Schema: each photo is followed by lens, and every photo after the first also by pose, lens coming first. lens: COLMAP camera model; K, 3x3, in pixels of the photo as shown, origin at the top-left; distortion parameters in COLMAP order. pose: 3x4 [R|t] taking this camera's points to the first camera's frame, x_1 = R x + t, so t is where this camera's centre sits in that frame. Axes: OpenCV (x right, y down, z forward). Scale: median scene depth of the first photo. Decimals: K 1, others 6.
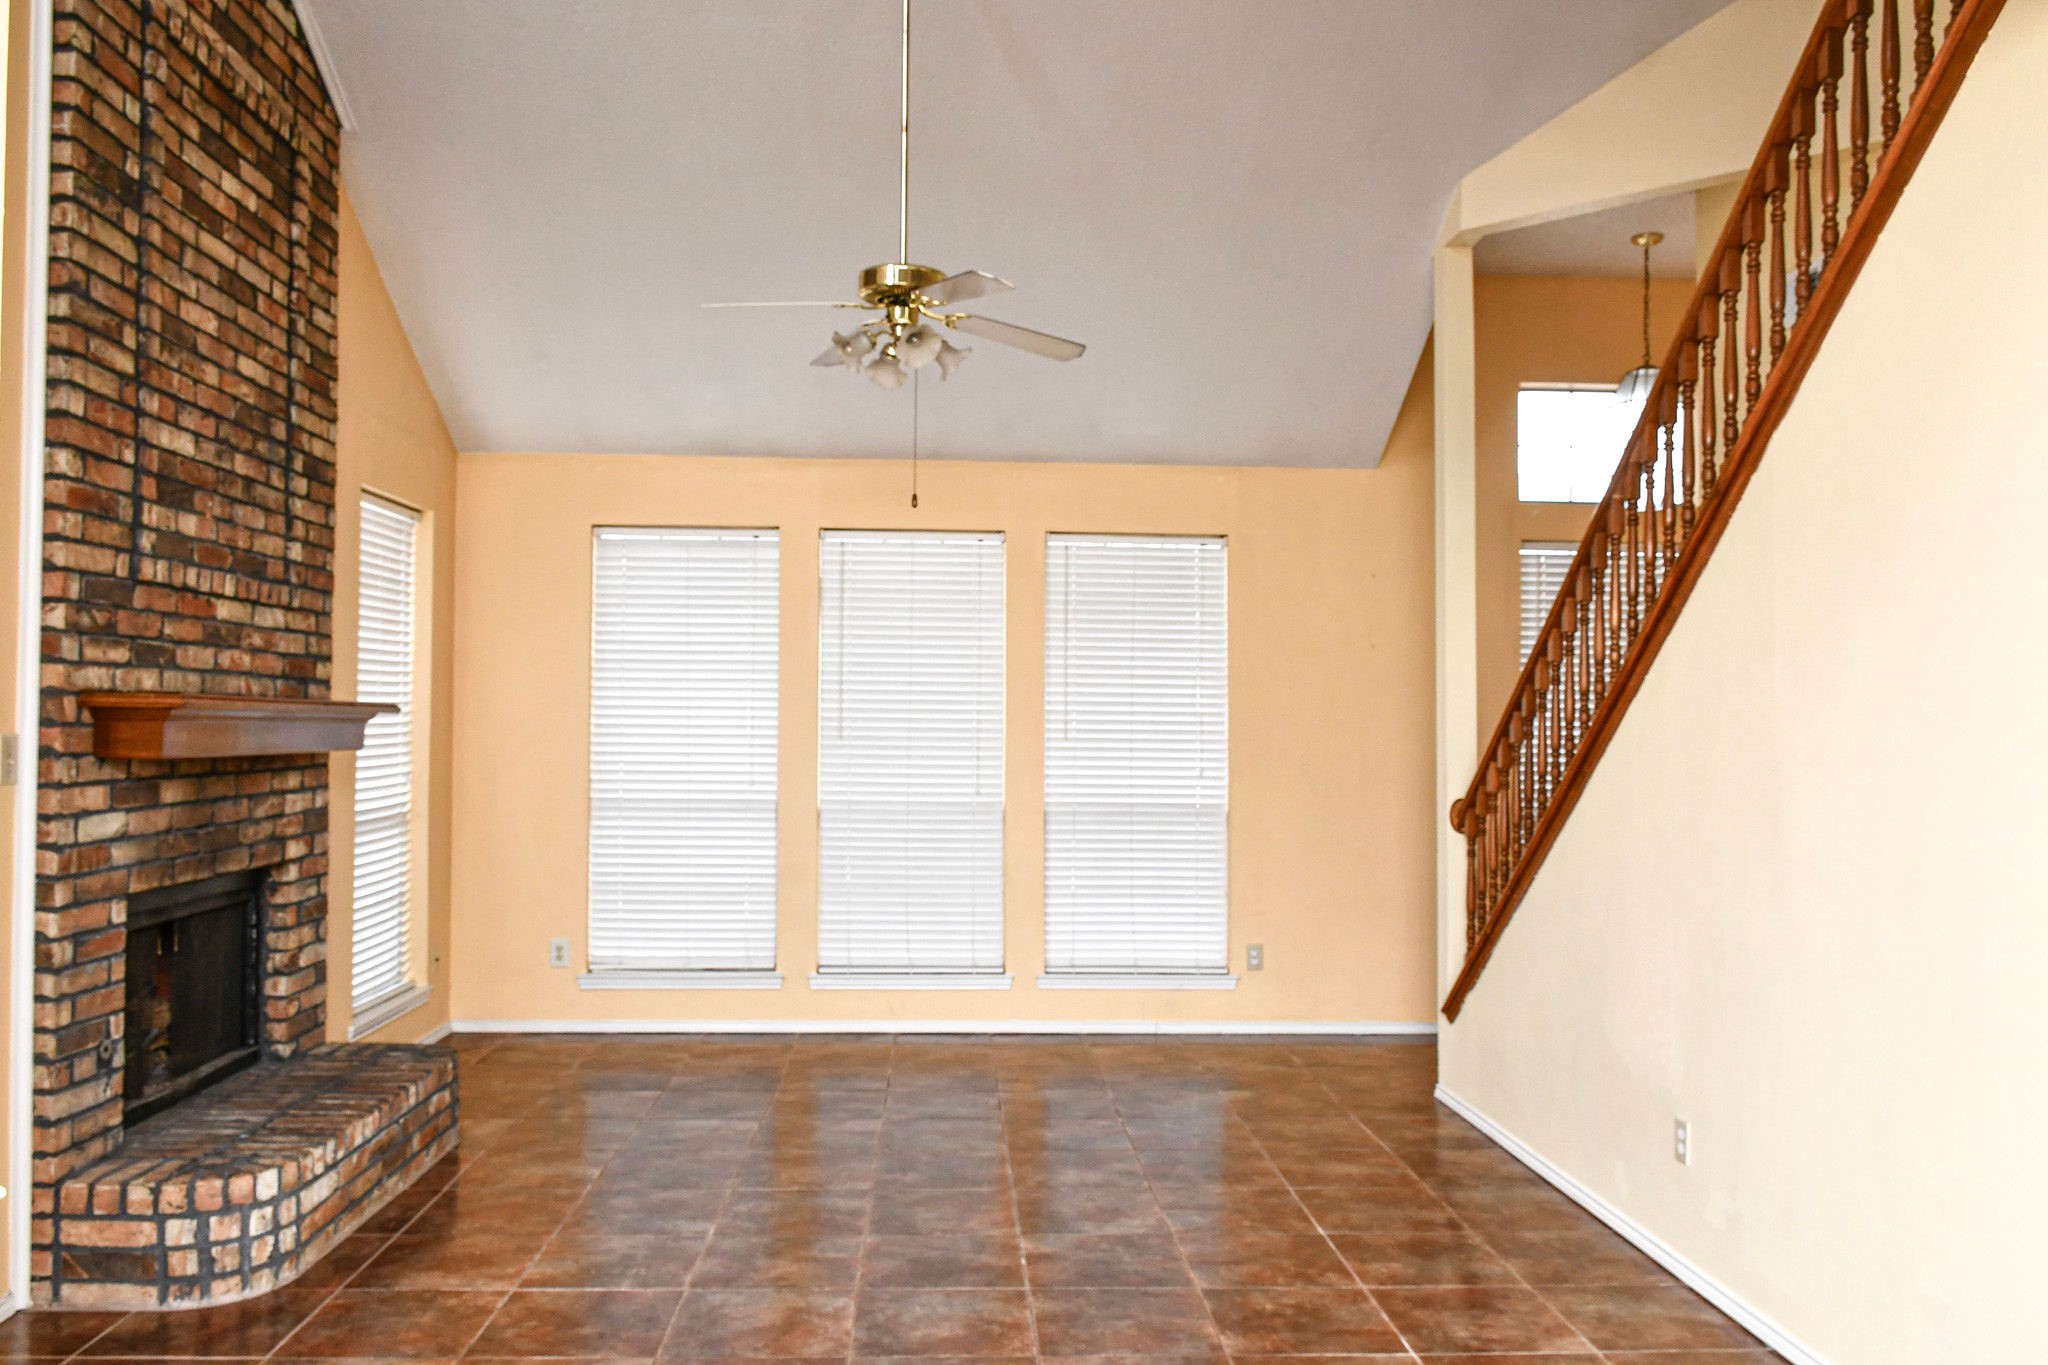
lens RADIAL K [[1561.1, 0, 1001.8], [0, 1561.1, 688.6], [0, 0, 1]] dist [-0.009674, -0.009328]
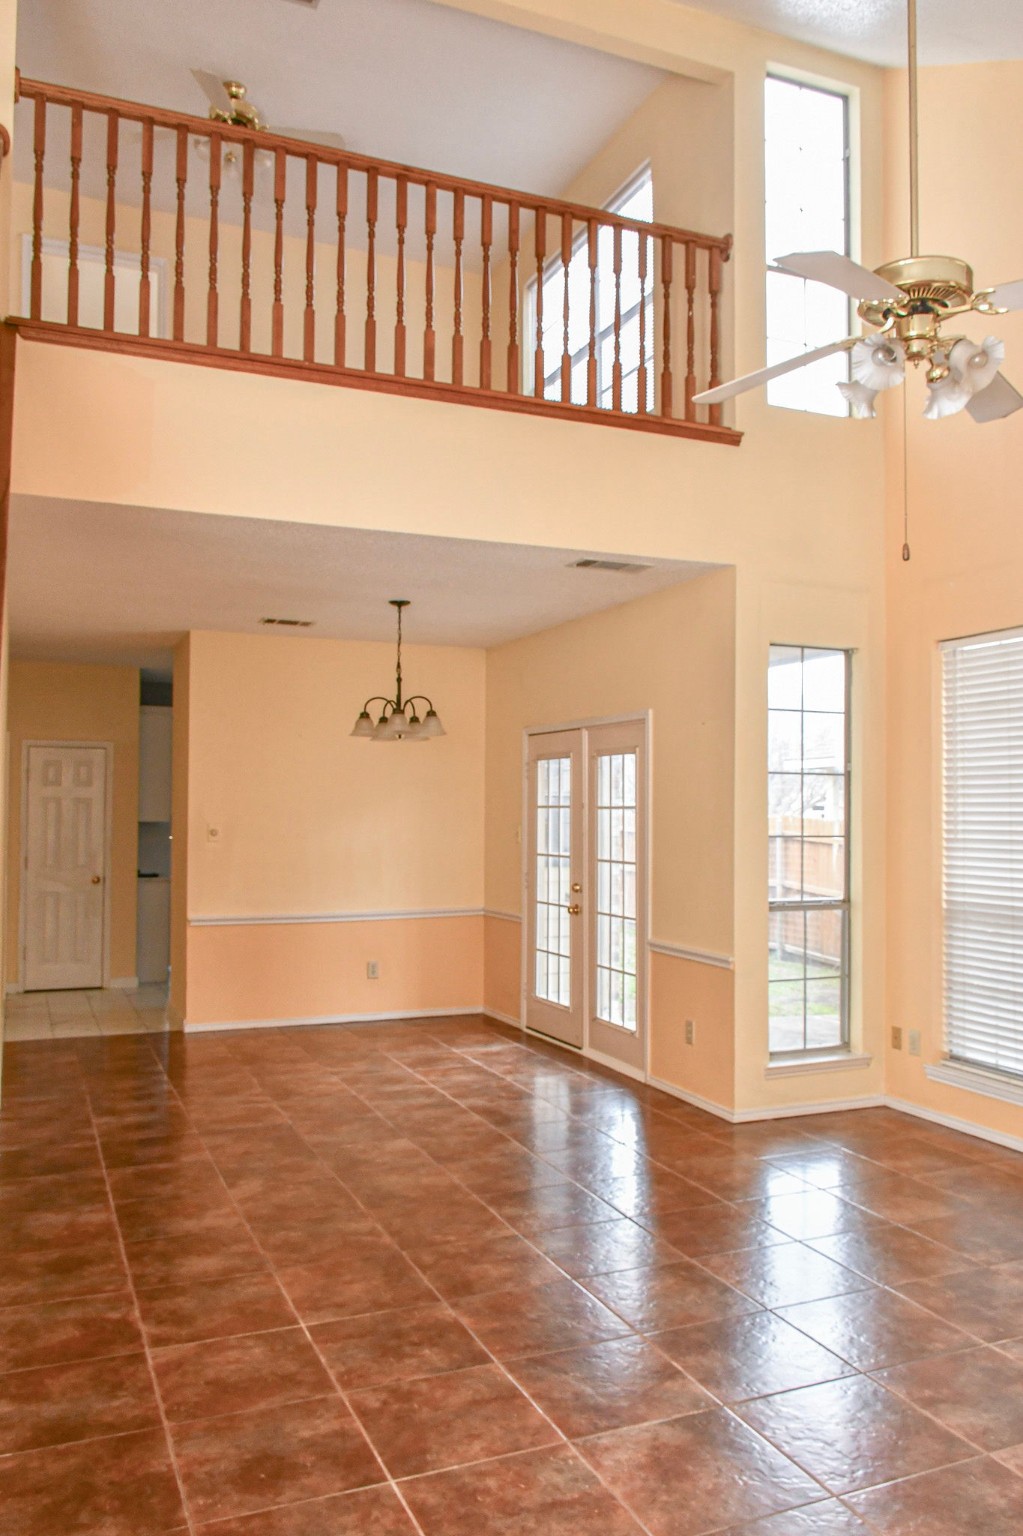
lens RADIAL K [[1170.8, 0, 513.8], [0, 1170.8, 780.9], [0, 0, 1]] dist [-0.009674, -0.009328]
pose [[-0.933238, -0.024388, -0.358430, 0.374980], [-0.005244, 0.998512, -0.054288, 0.033247], [0.359220, -0.048784, -0.931977, 1.618579]]
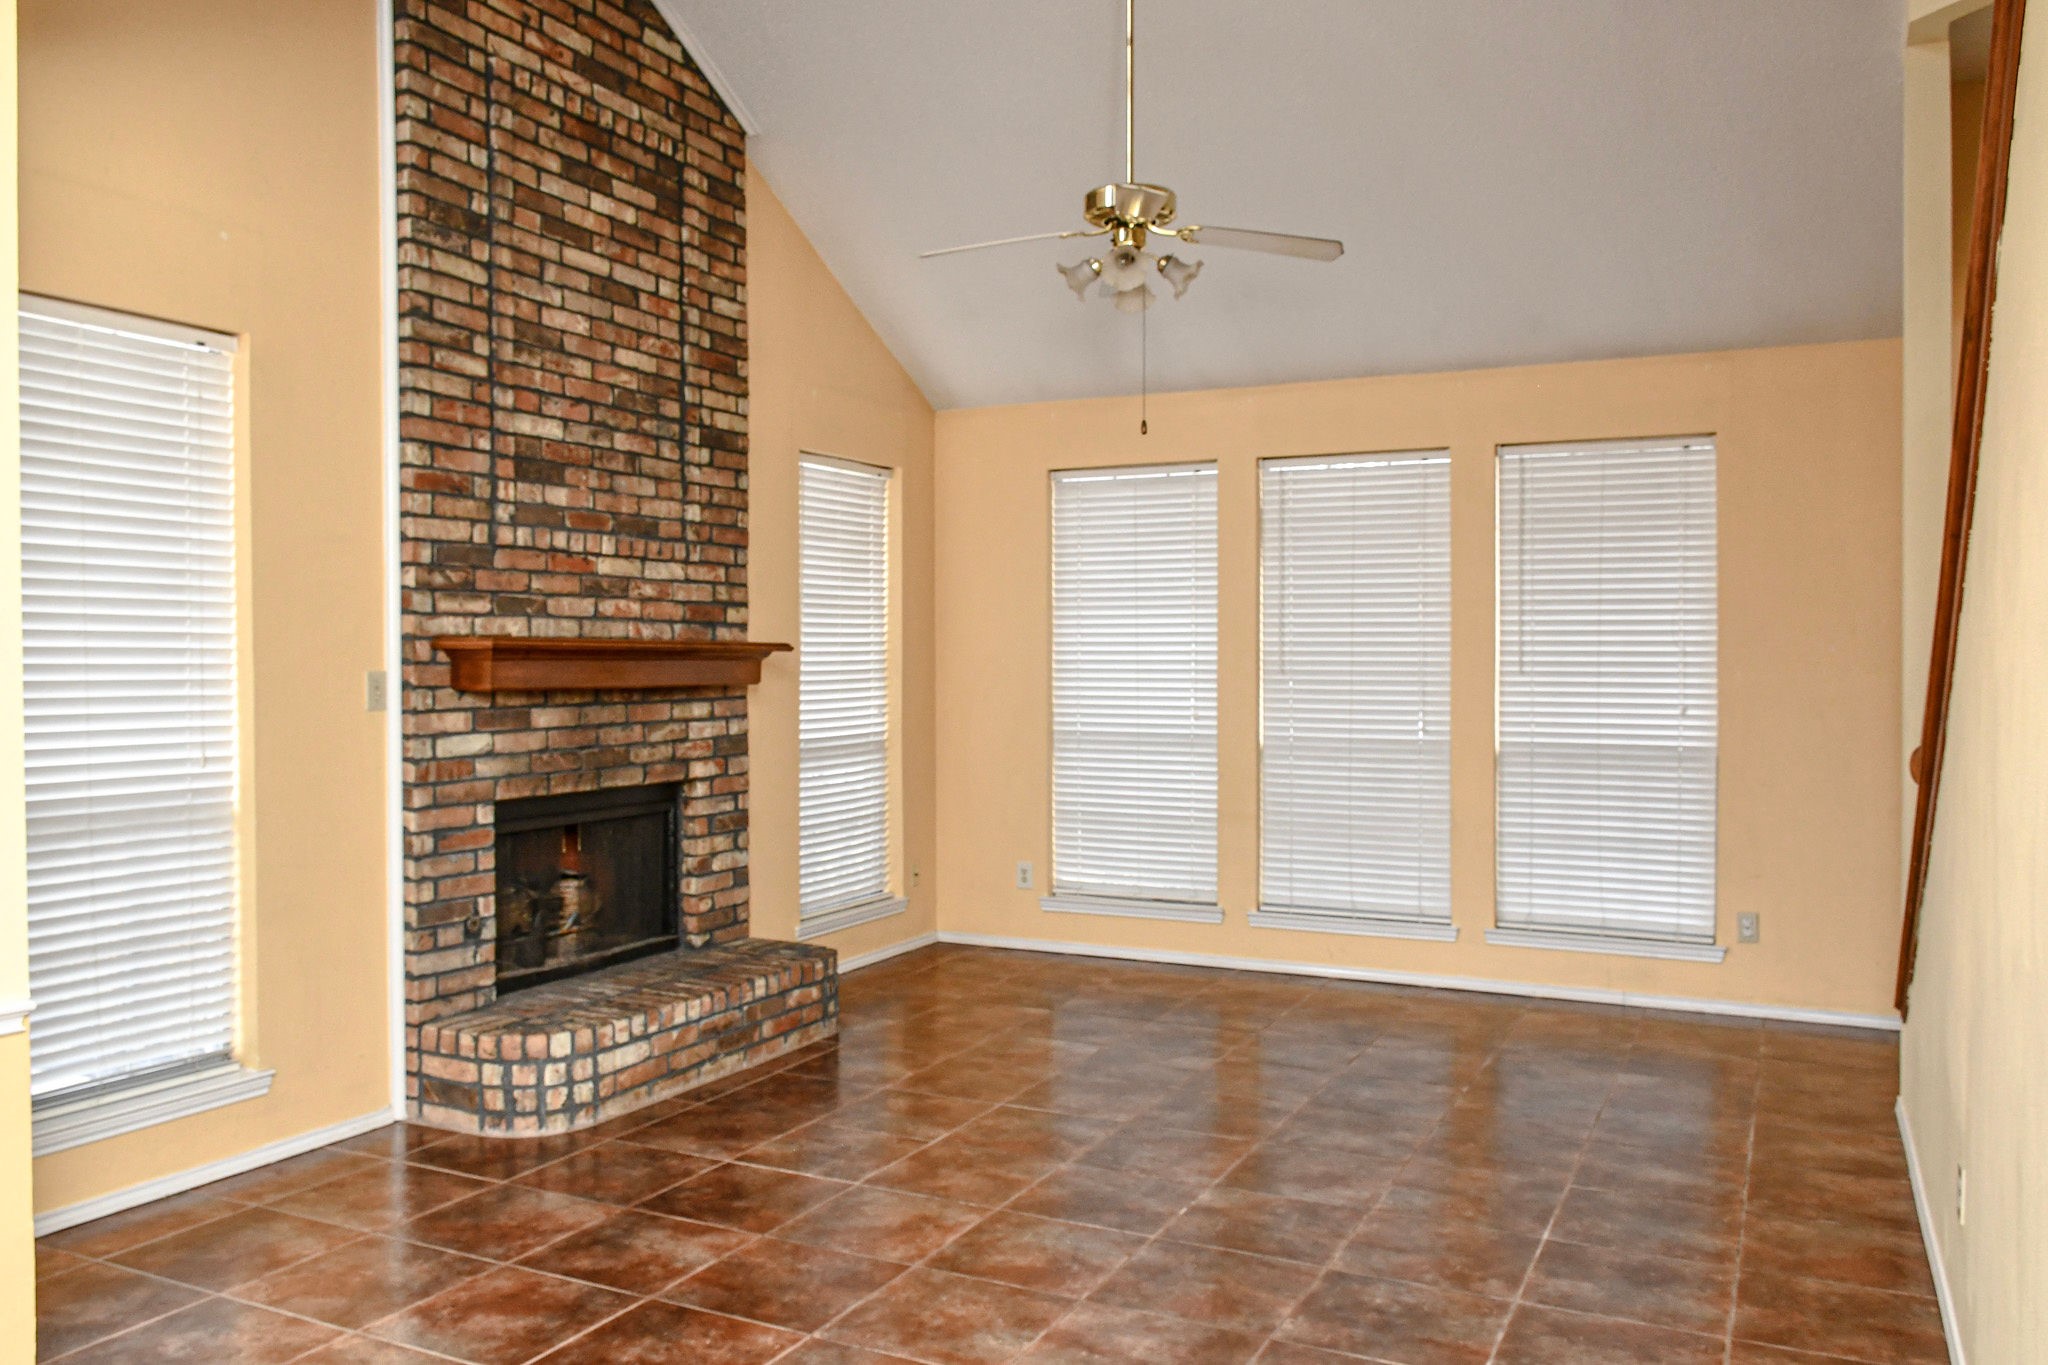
lens RADIAL K [[1561.1, 0, 1017.6], [0, 1561.1, 687.8], [0, 0, 1]] dist [-0.009674, -0.009328]
pose [[0.875962, -0.000317, -0.482380, 0.376479], [0.019073, 0.999241, 0.033977, 0.008246], [0.482003, -0.038963, 0.875303, 0.113669]]
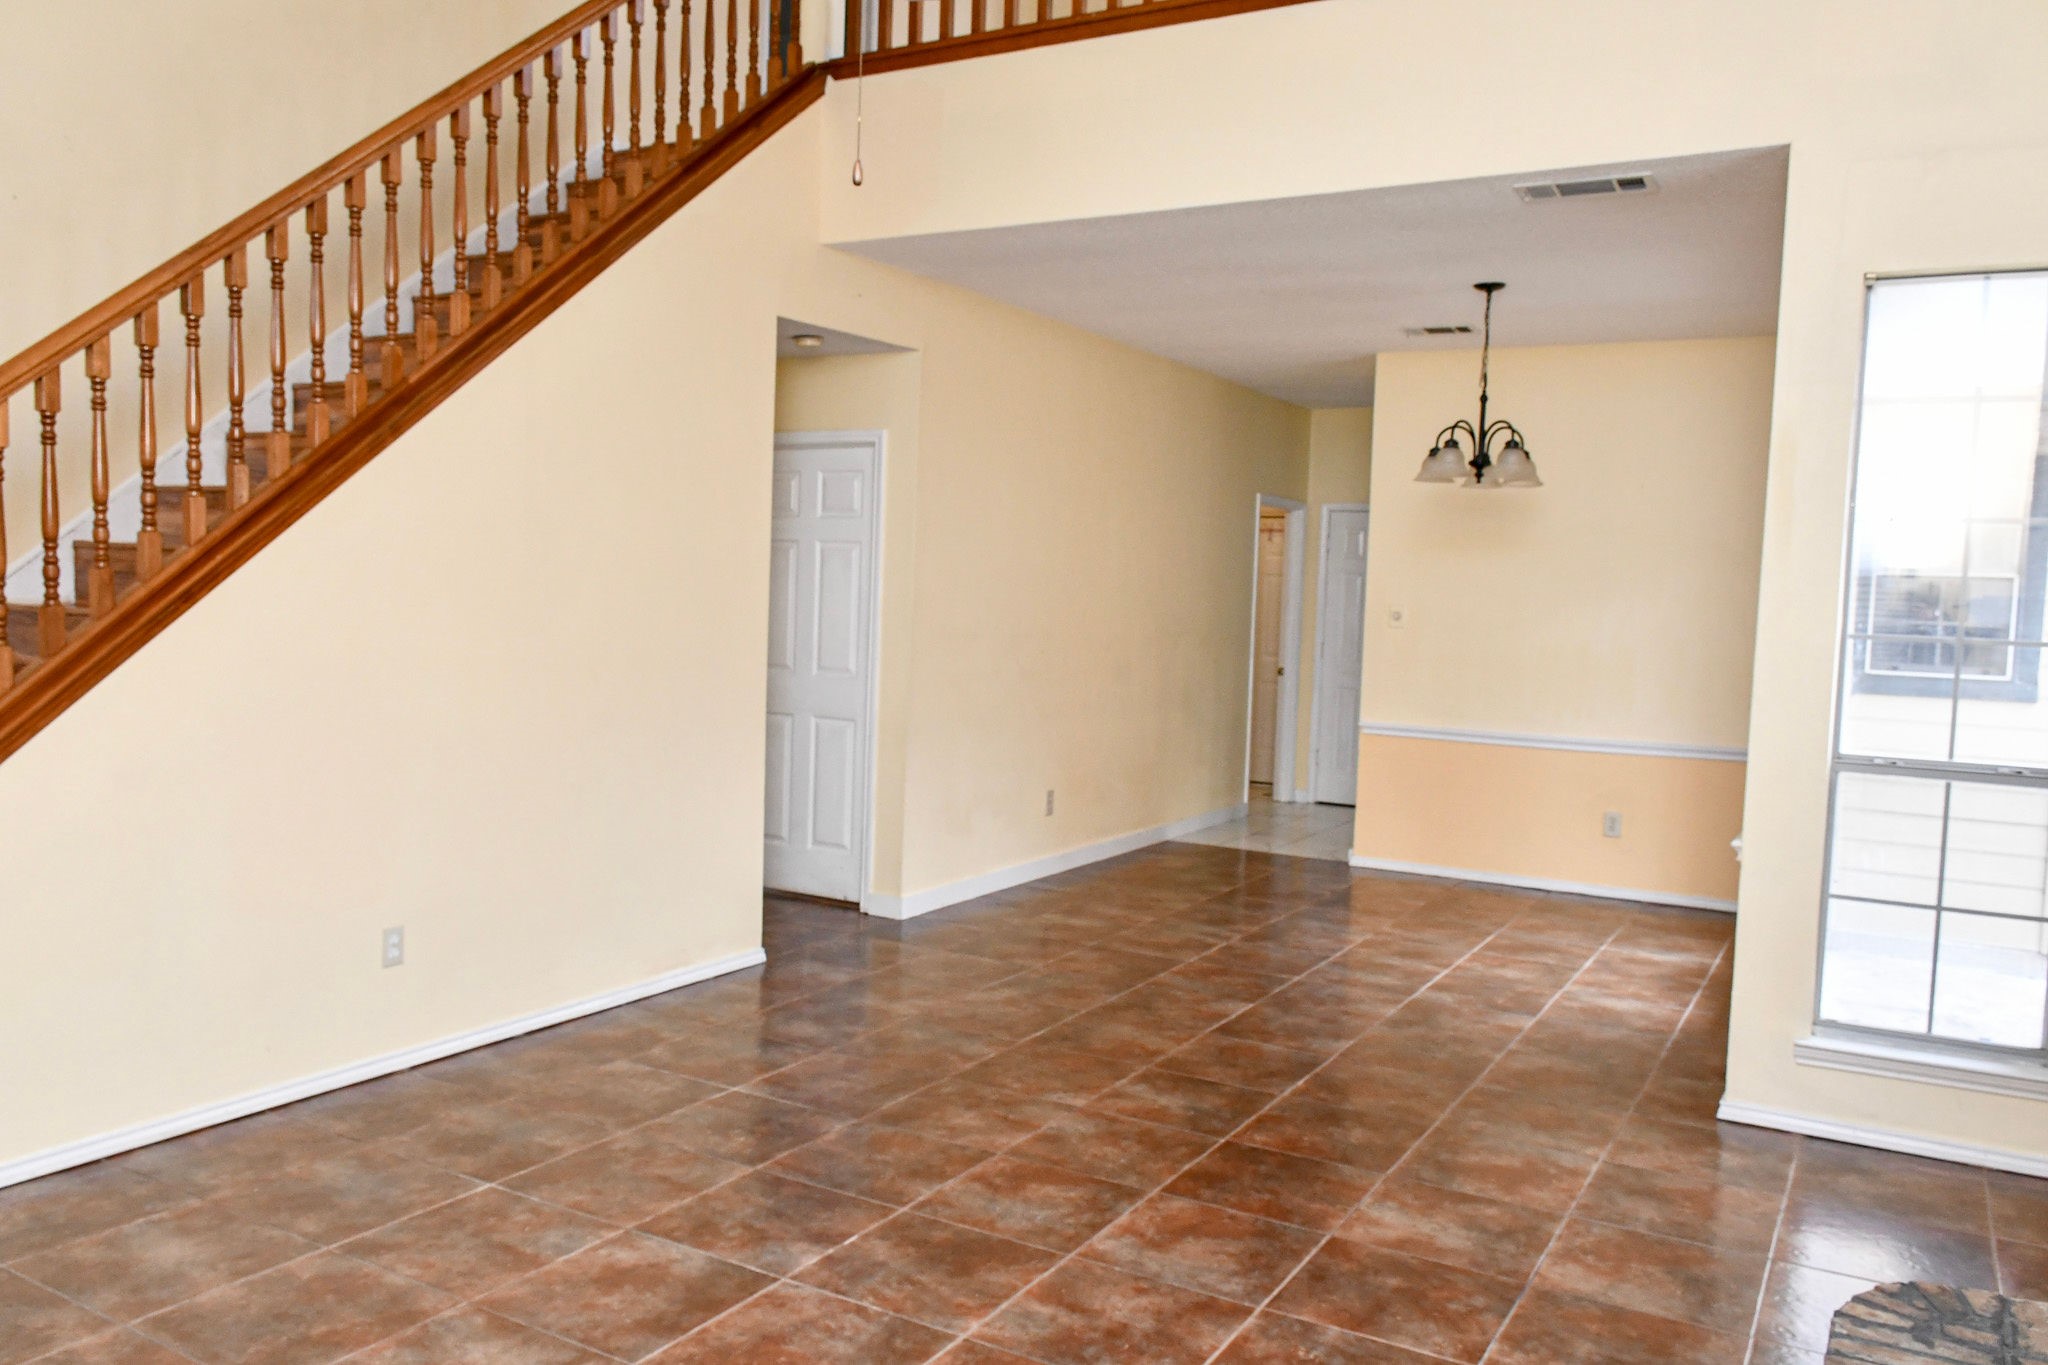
lens RADIAL K [[1561.1, 0, 1021.5], [0, 1561.1, 690.9], [0, 0, 1]] dist [-0.009674, -0.009328]
pose [[-0.844840, -0.074274, 0.529838, -0.452118], [-0.055520, 0.997141, 0.051253, 0.035371], [-0.532130, 0.013884, -0.846549, 1.577097]]
